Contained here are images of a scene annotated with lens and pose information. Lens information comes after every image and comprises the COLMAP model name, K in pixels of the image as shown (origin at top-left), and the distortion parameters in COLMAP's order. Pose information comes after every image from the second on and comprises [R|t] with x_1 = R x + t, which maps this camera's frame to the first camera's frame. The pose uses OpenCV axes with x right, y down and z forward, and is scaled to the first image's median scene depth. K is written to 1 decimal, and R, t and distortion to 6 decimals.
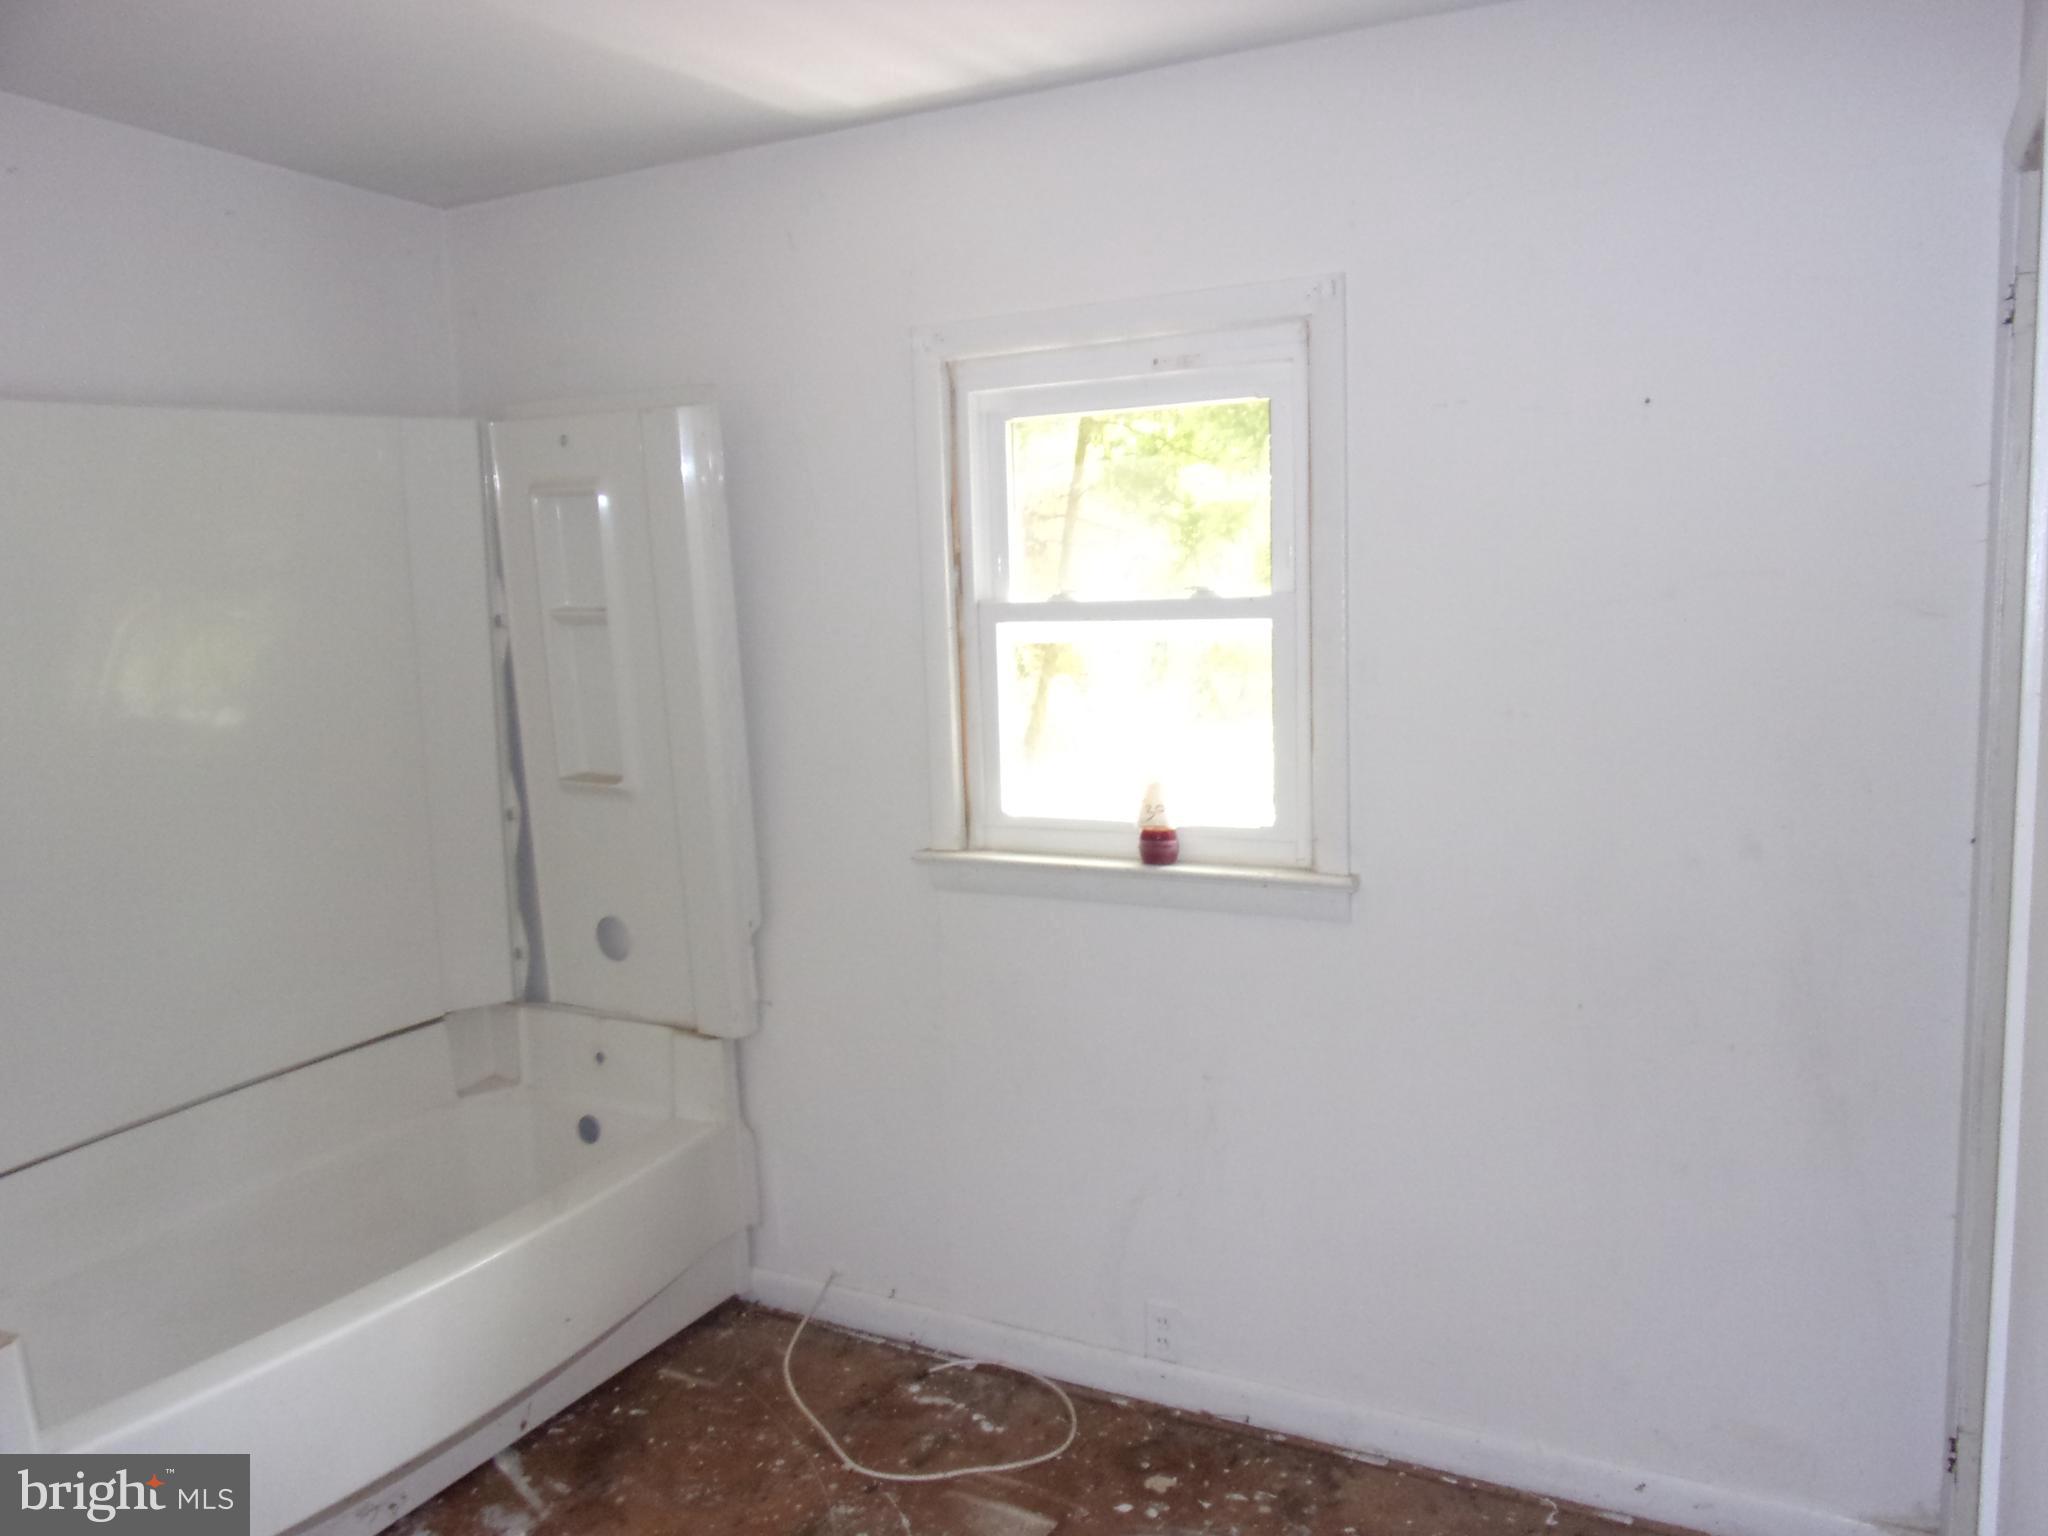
lens RADIAL K [[1520.5, 0, 1024.2], [0, 1520.5, 768.7], [0, 0, 1]] dist [-0.020826, 0.003969]
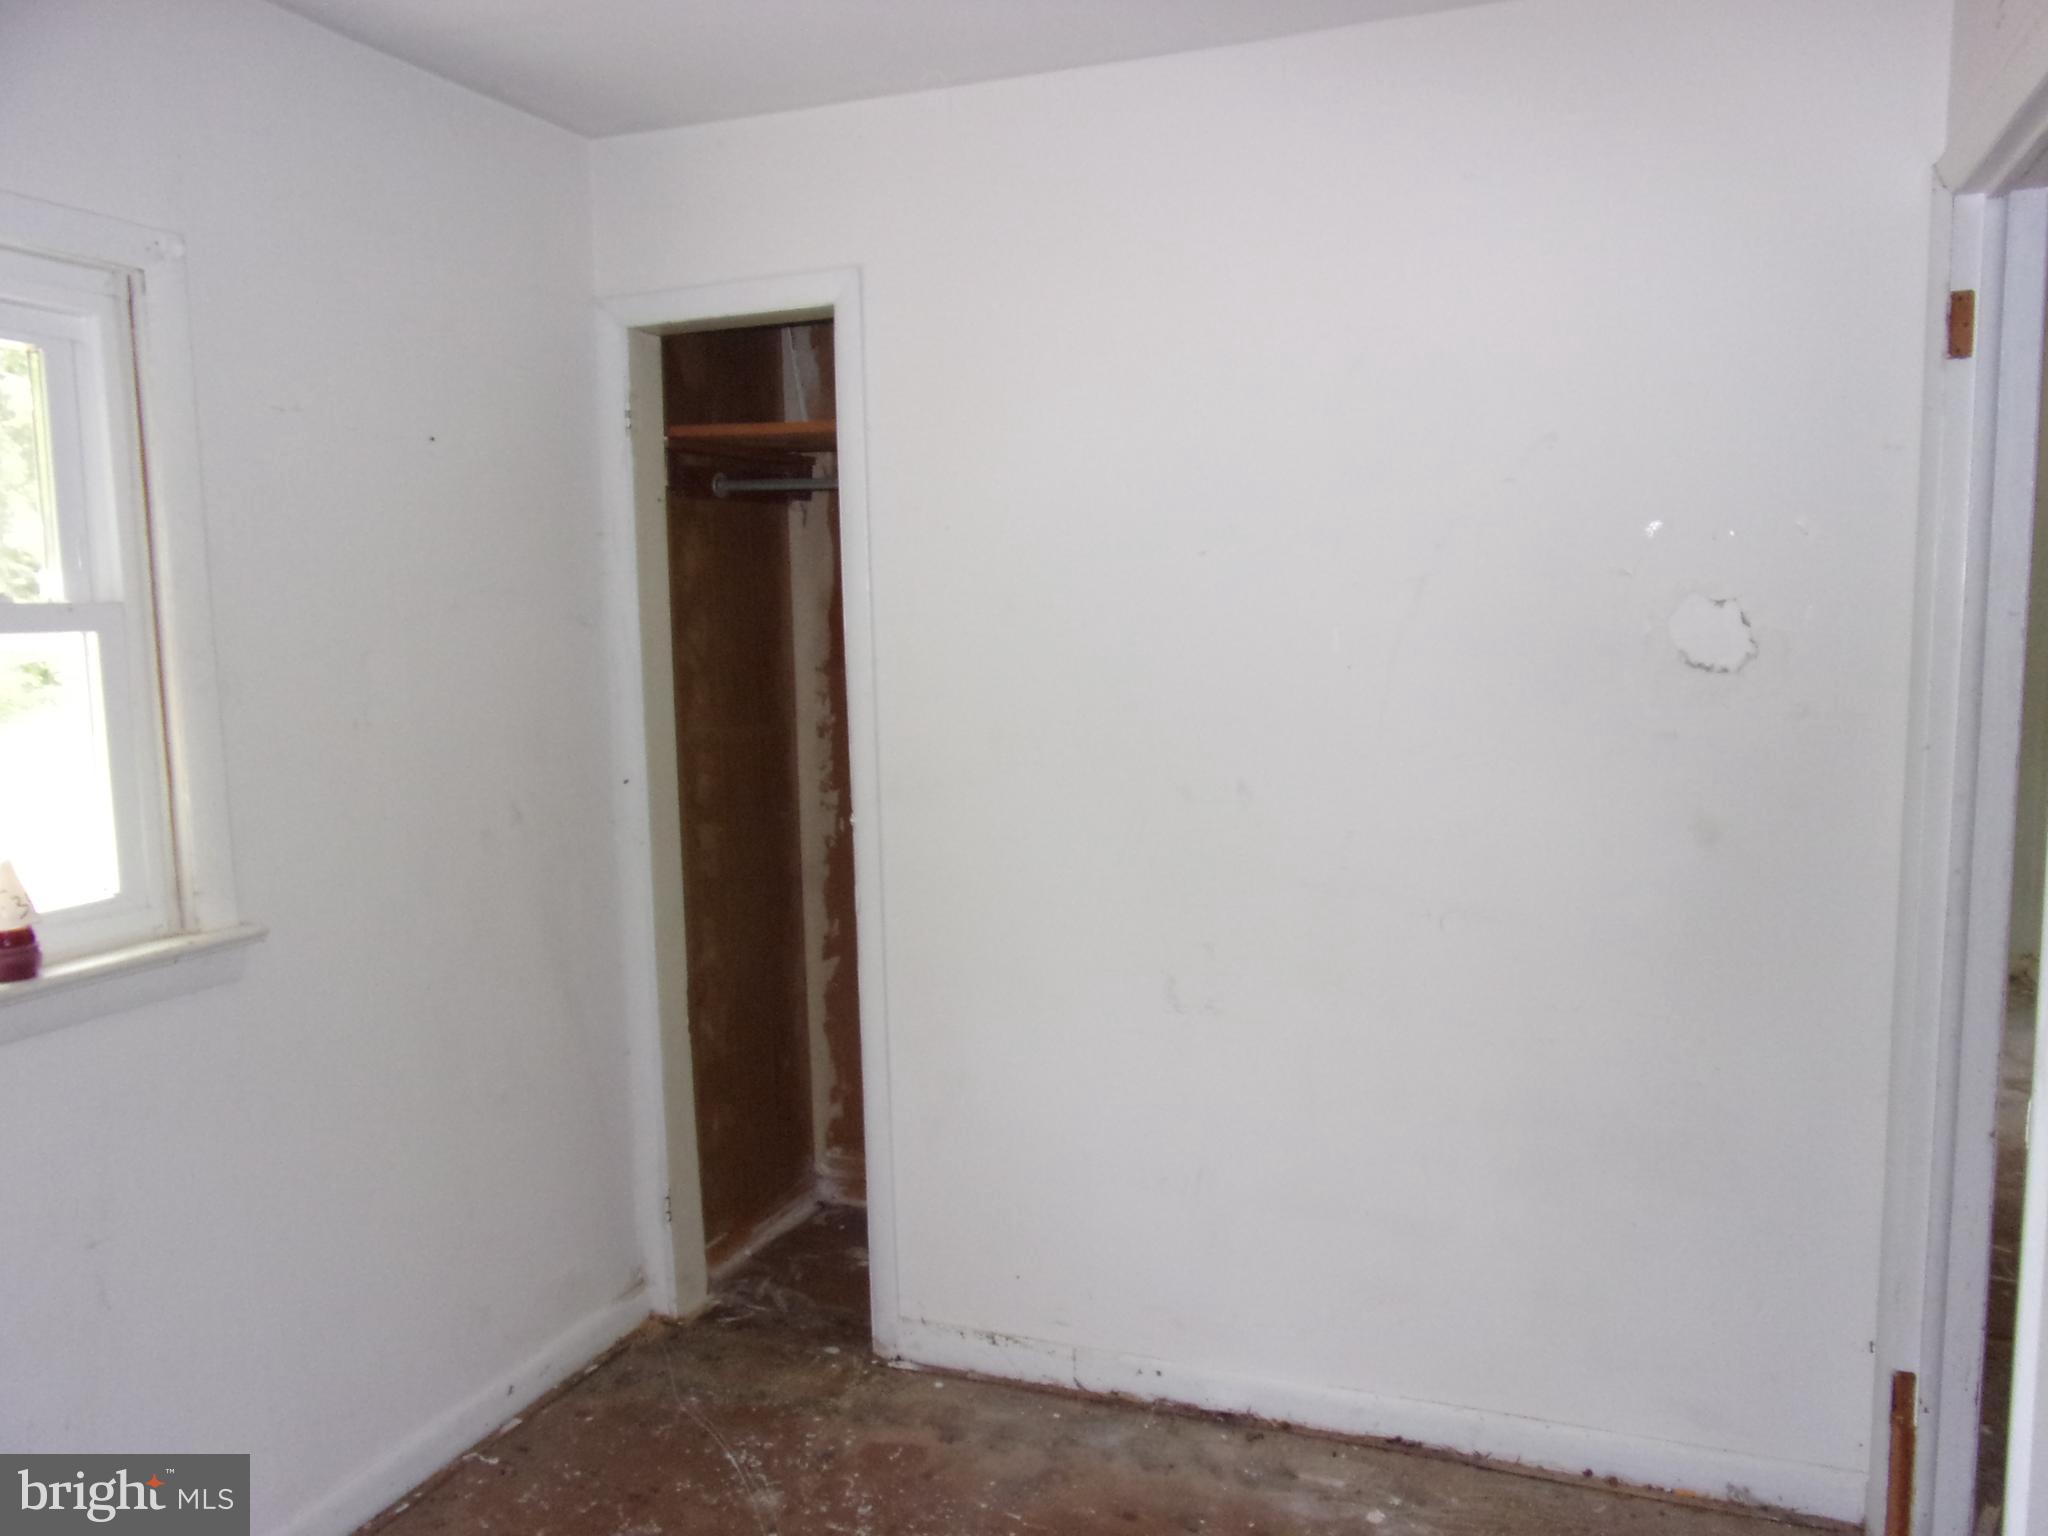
lens RADIAL K [[1520.5, 0, 1027.7], [0, 1520.5, 770.7], [0, 0, 1]] dist [-0.020826, 0.003969]
pose [[-0.100245, -0.089029, 0.990972, -0.664875], [0.116386, 0.988102, 0.100544, -0.050027], [-0.988132, 0.125414, -0.088691, 0.608522]]
